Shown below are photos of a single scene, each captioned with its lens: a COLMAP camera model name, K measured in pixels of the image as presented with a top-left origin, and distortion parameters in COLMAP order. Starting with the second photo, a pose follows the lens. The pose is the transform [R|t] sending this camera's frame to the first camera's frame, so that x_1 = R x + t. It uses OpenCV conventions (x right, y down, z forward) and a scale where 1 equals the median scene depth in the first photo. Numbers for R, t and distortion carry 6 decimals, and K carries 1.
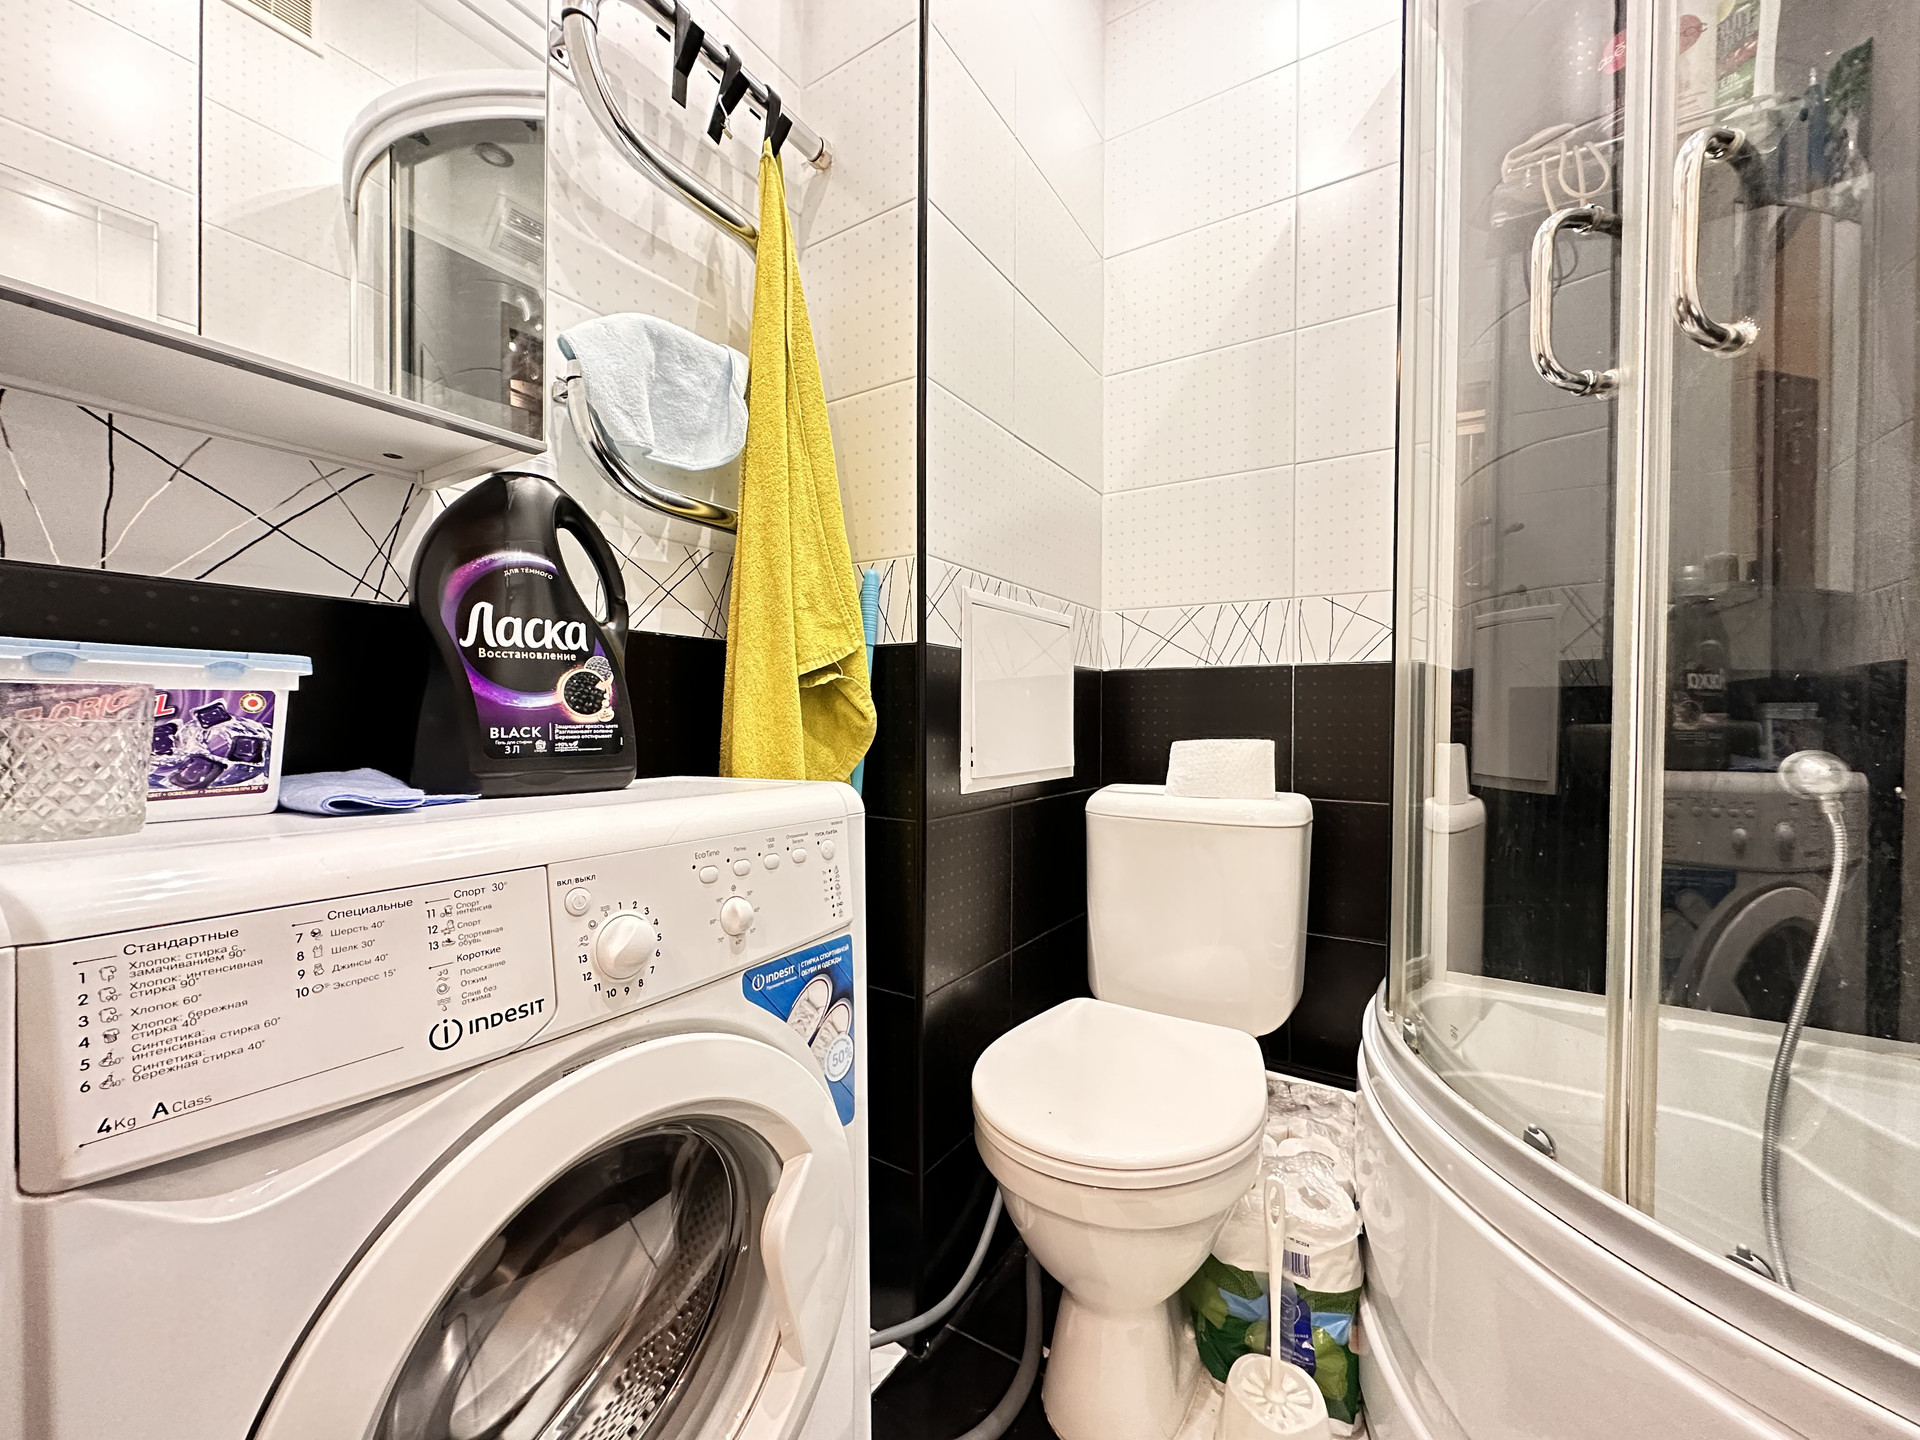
lens RADIAL K [[747.2, 0, 957.0], [0, 747.2, 722.2], [0, 0, 1]] dist [-0.002853, 0.000200]
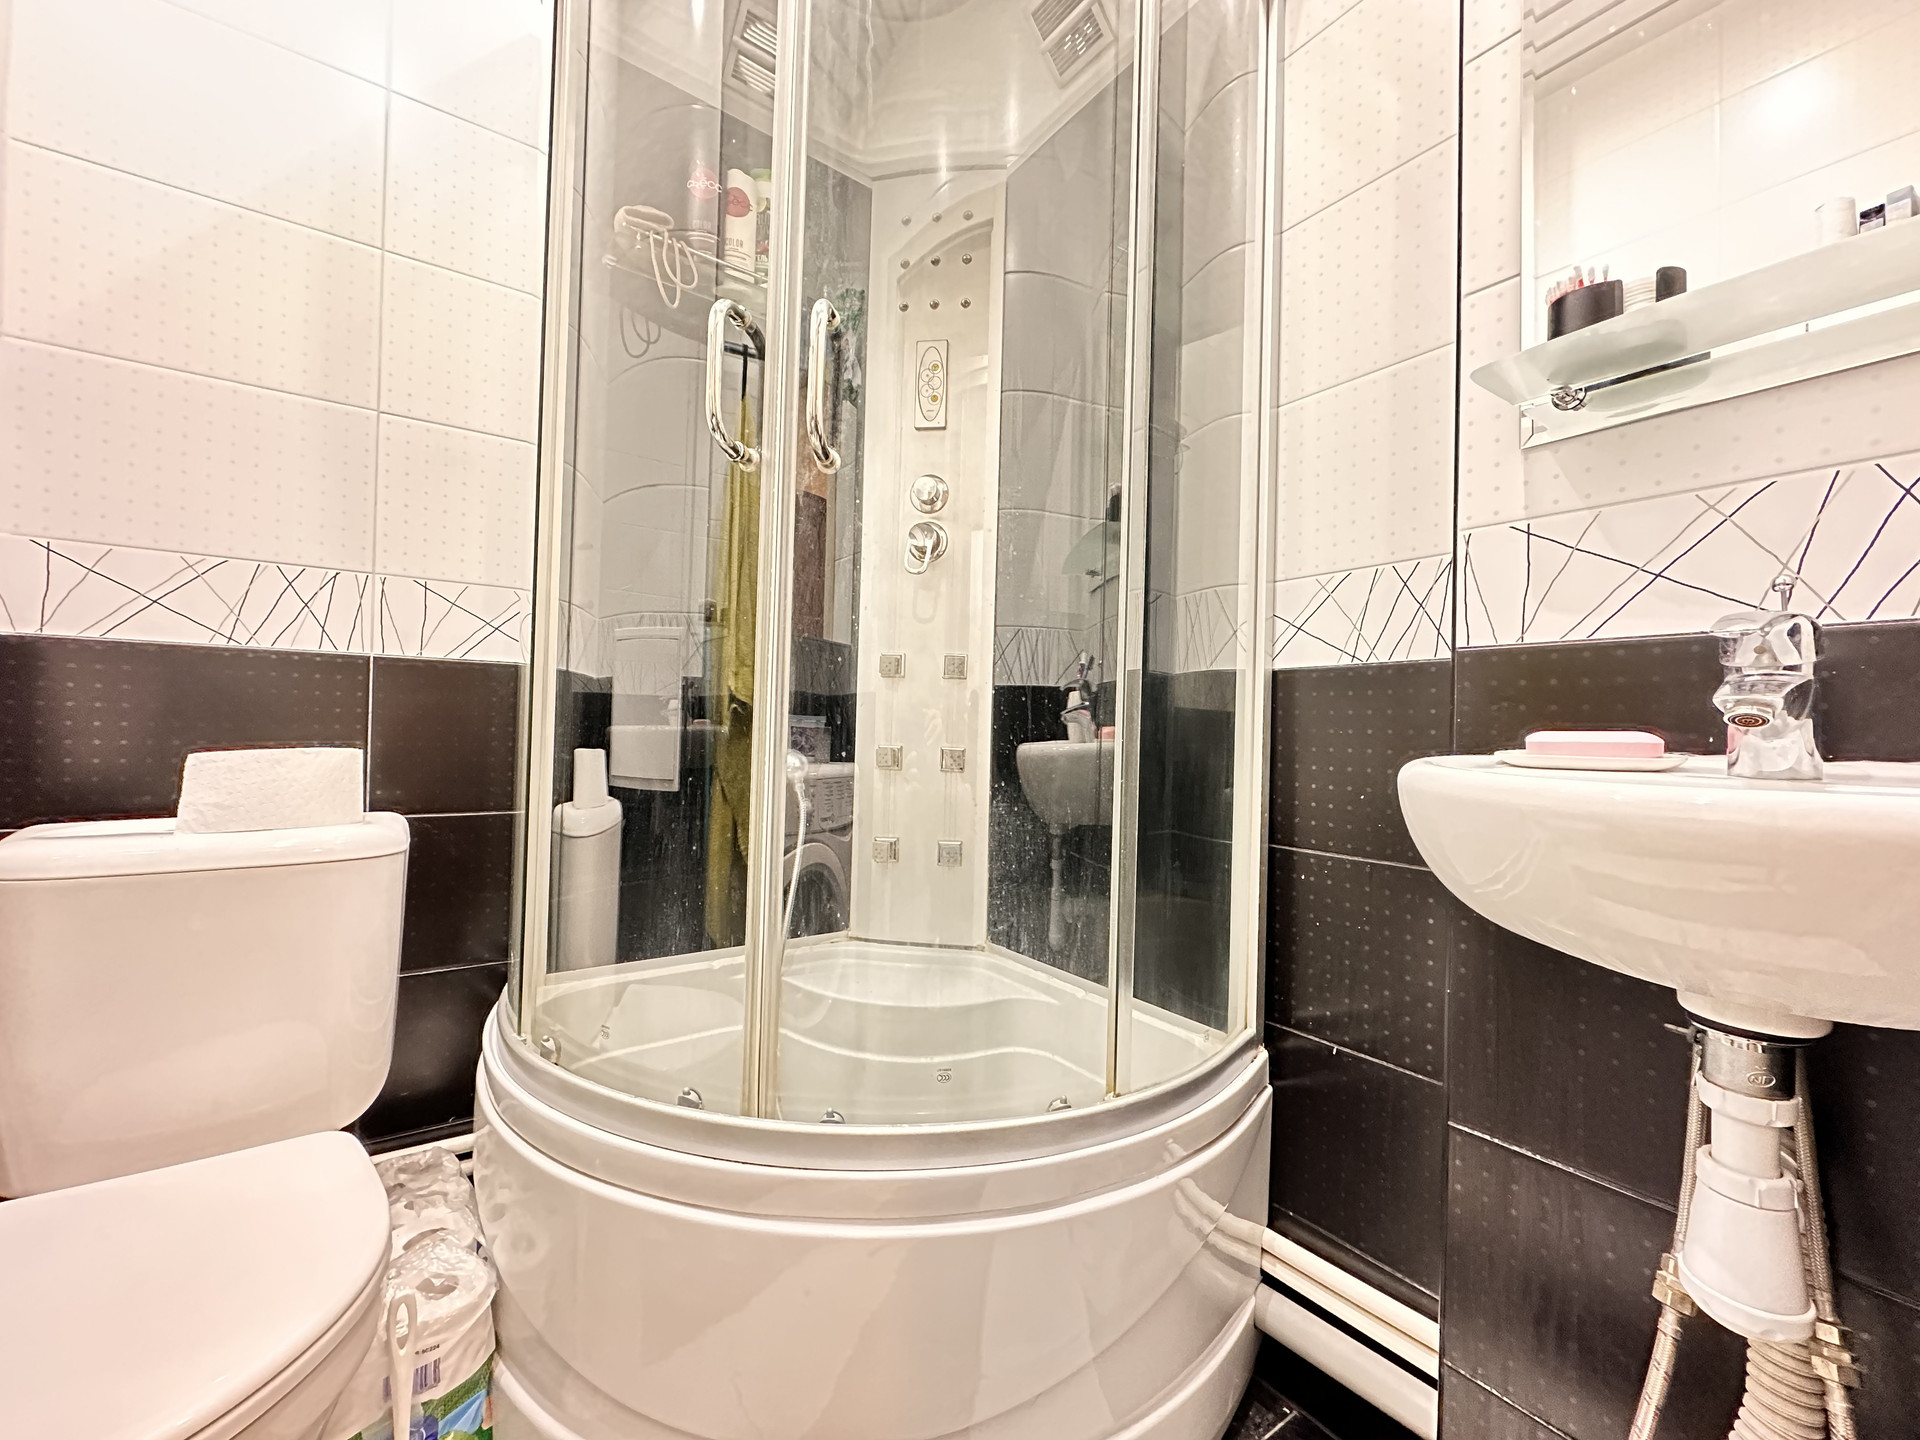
lens RADIAL K [[747.2, 0, 957.0], [0, 747.2, 722.2], [0, 0, 1]] dist [-0.002853, 0.000200]
pose [[0.408338, 0.017226, 0.912668, -0.068568], [-0.012128, 0.999836, -0.013445, 0.001510], [-0.912750, -0.005579, 0.408480, 0.124841]]
